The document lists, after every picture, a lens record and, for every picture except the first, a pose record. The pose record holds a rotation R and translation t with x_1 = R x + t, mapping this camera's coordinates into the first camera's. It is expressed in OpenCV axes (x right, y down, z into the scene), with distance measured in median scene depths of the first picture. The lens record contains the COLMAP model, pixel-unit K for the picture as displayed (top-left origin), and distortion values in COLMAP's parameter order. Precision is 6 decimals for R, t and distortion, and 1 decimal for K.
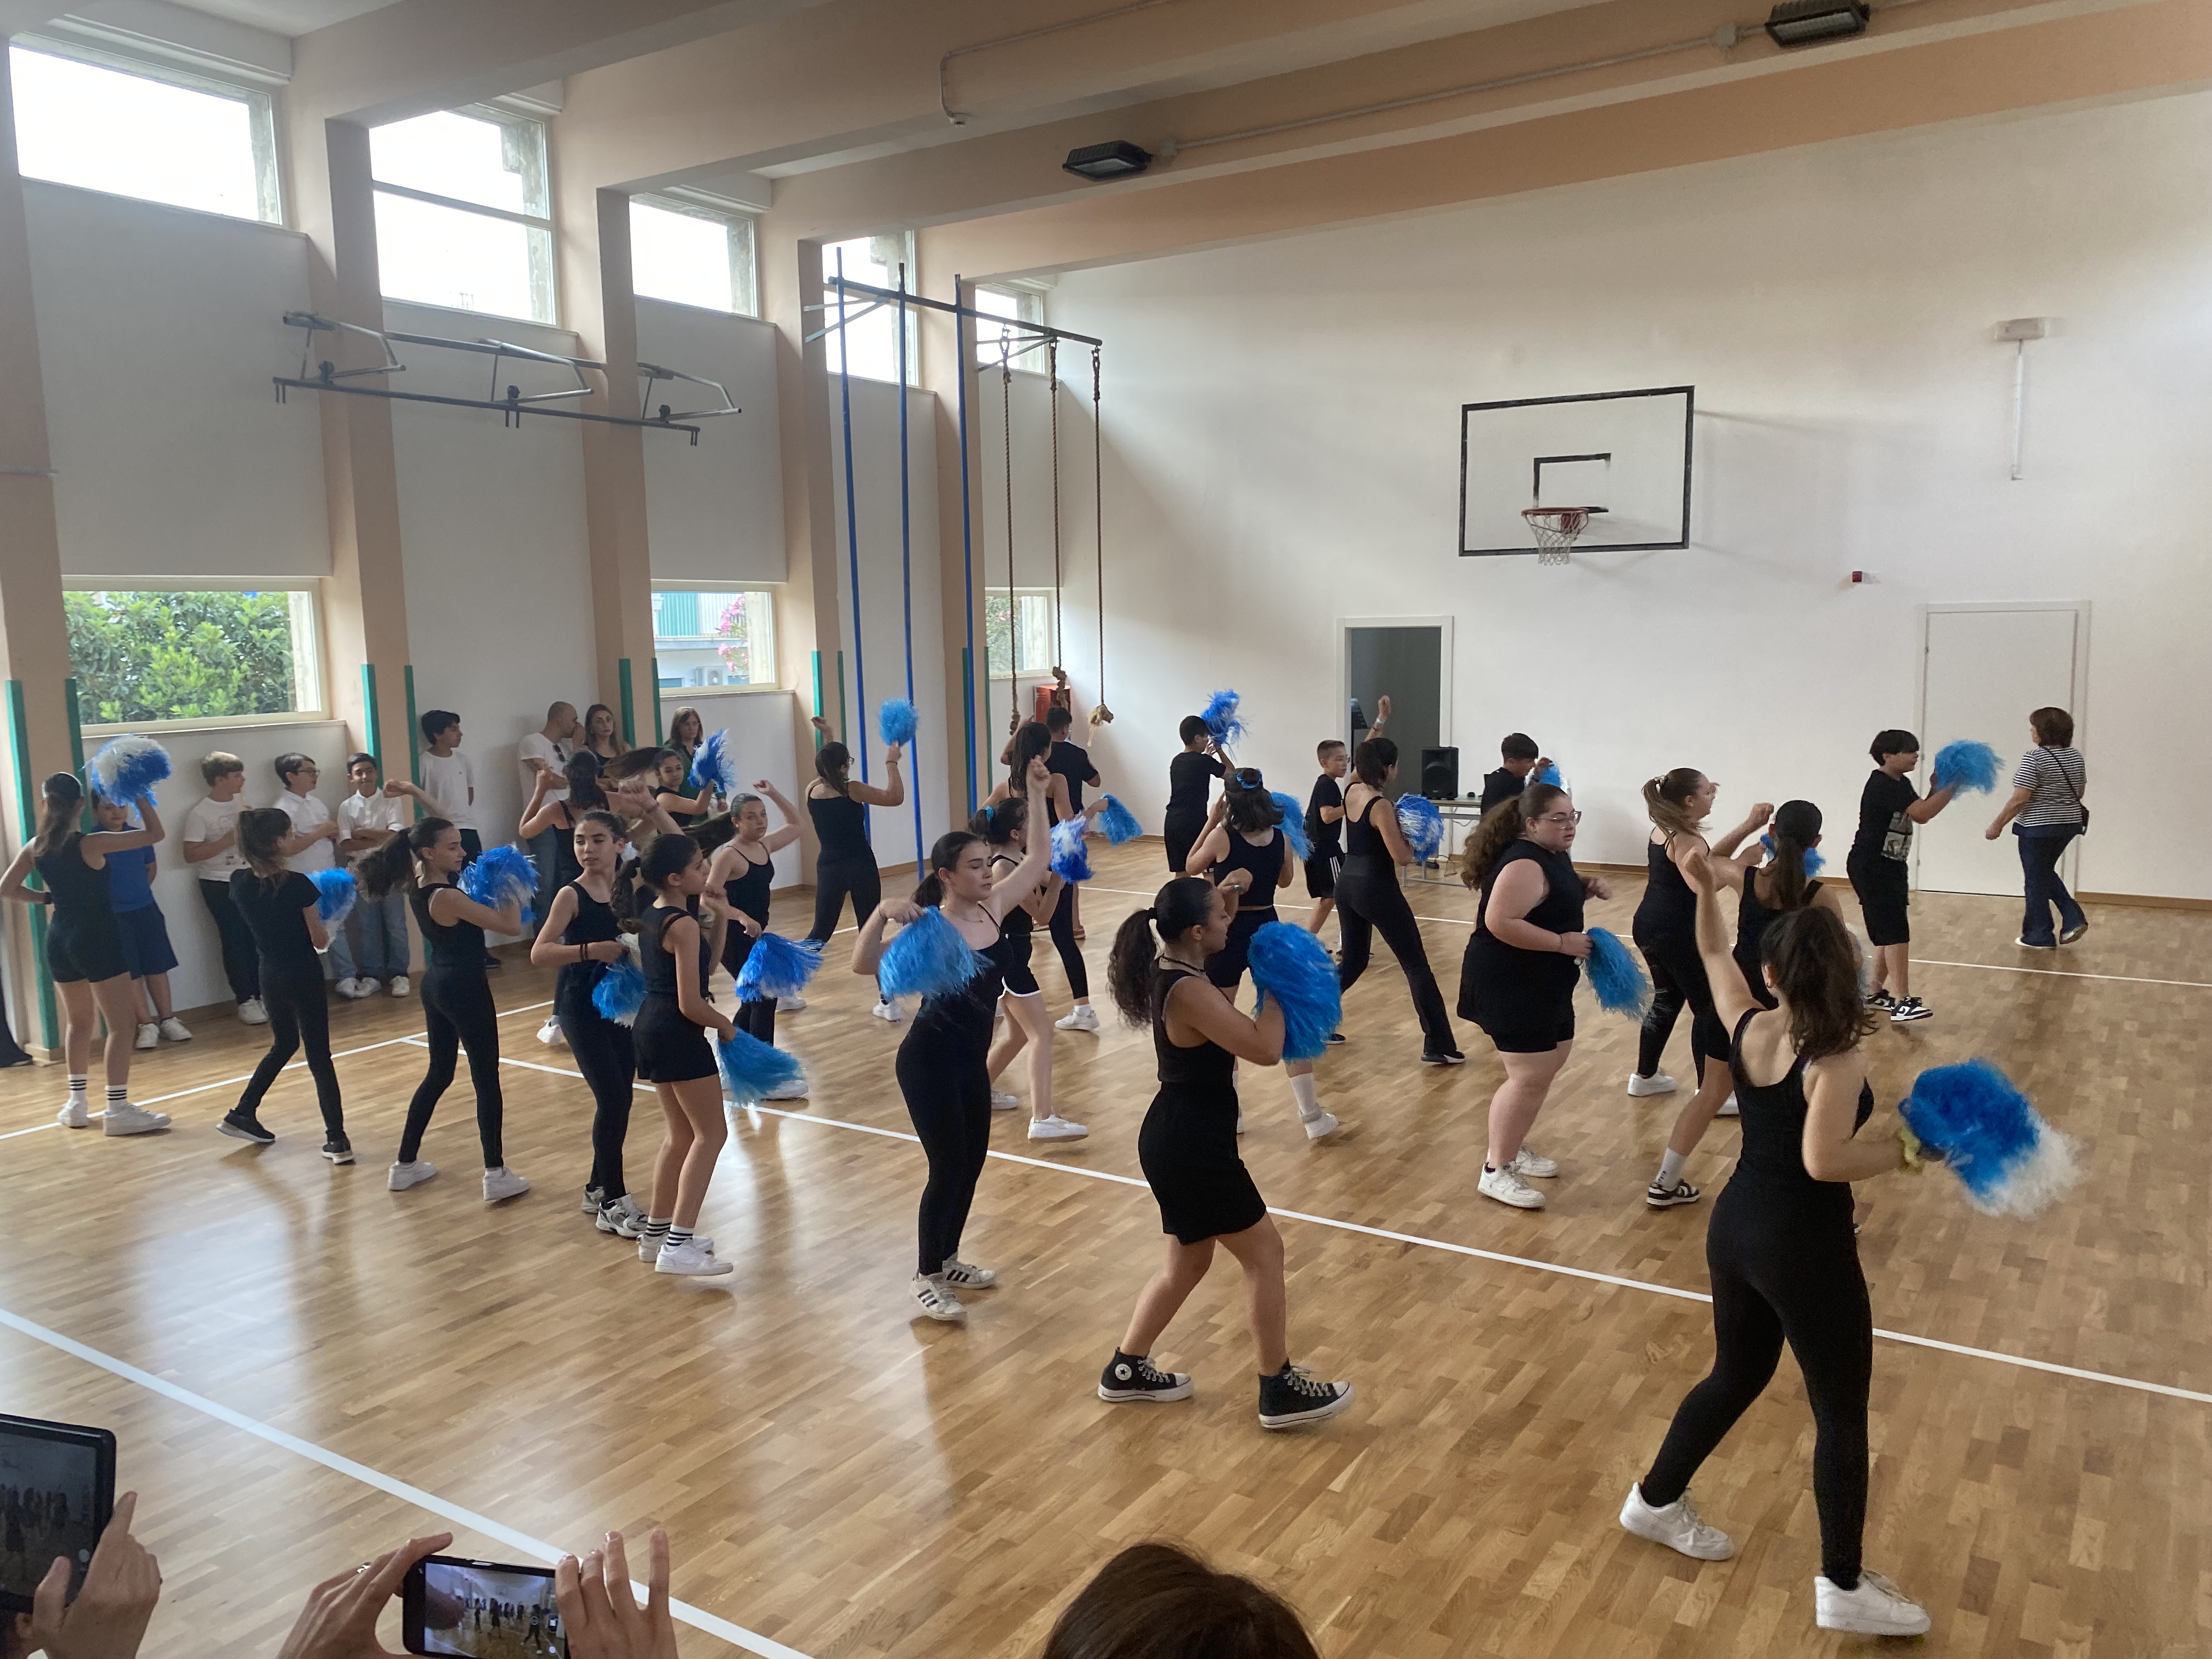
lens RADIAL K [[1679.1, 0, 1076.9], [0, 1679.1, 835.9], [0, 0, 1]] dist [0.028801, -0.027233]
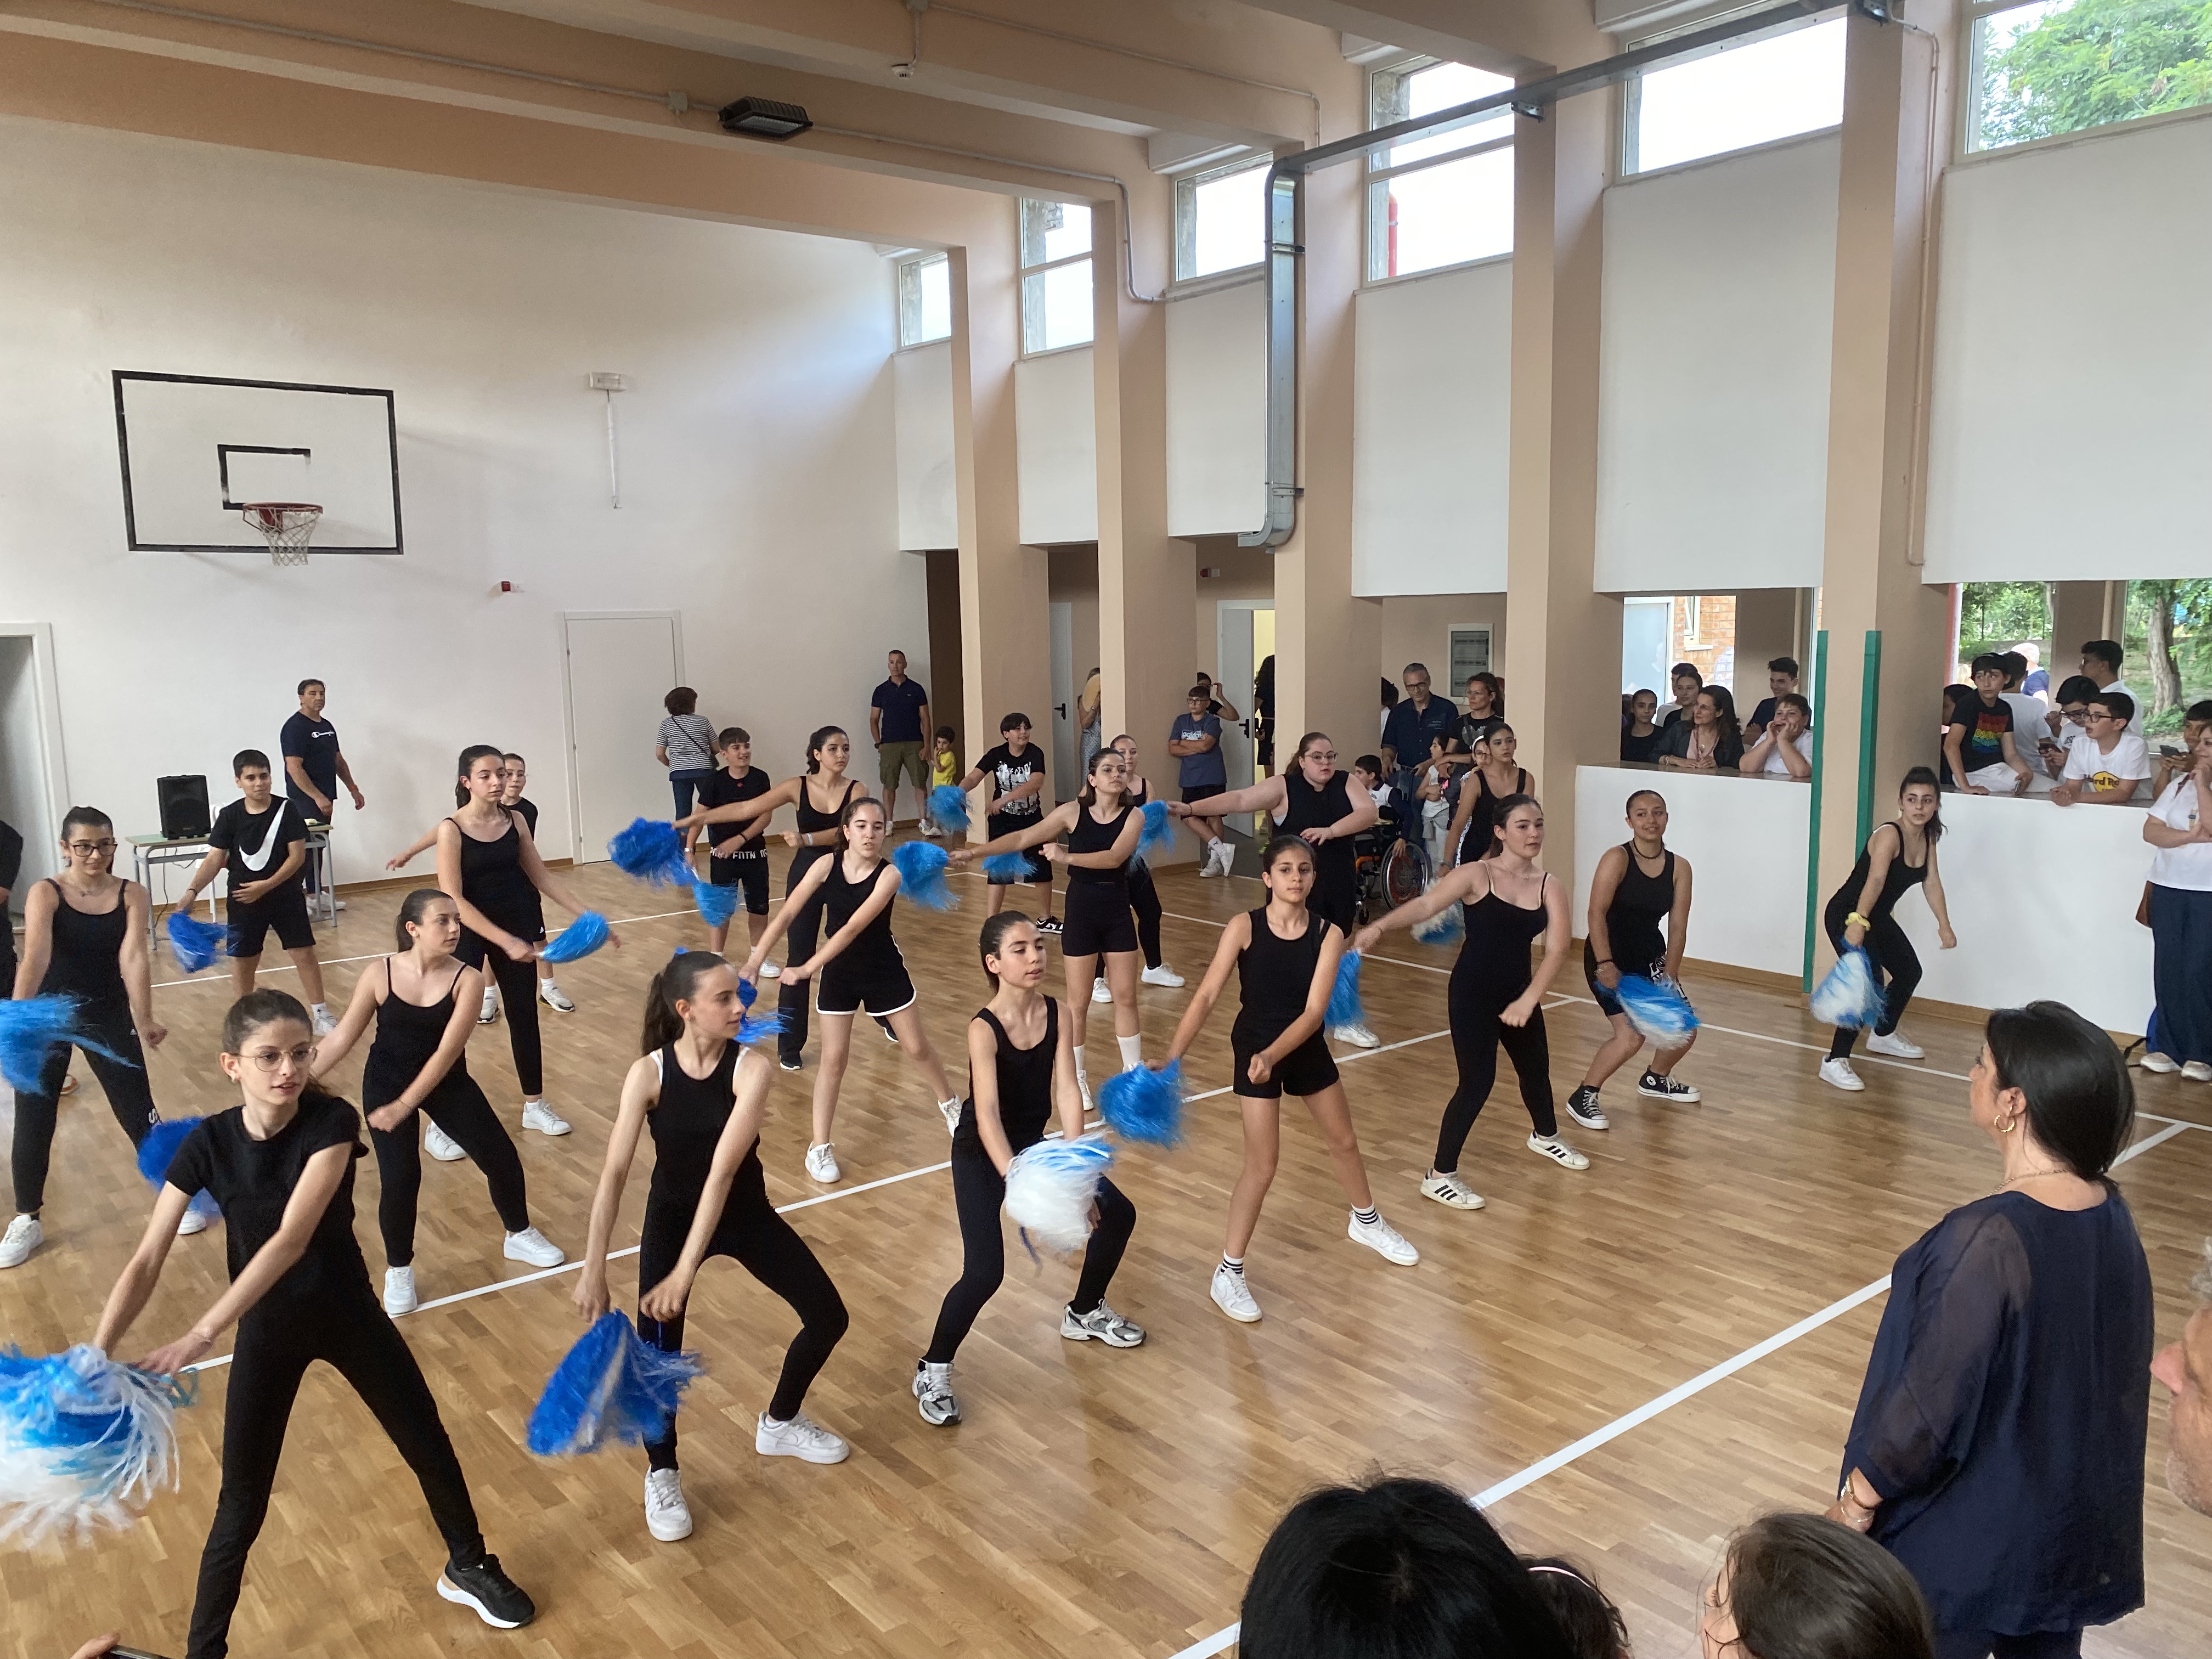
lens RADIAL K [[1679.1, 0, 1119.2], [0, 1679.1, 845.5], [0, 0, 1]] dist [0.028801, -0.027233]
pose [[0.298335, -0.122584, 0.946557, -0.466731], [0.130365, 0.987658, 0.086819, -0.031665], [-0.945516, 0.097497, 0.310634, 0.302033]]
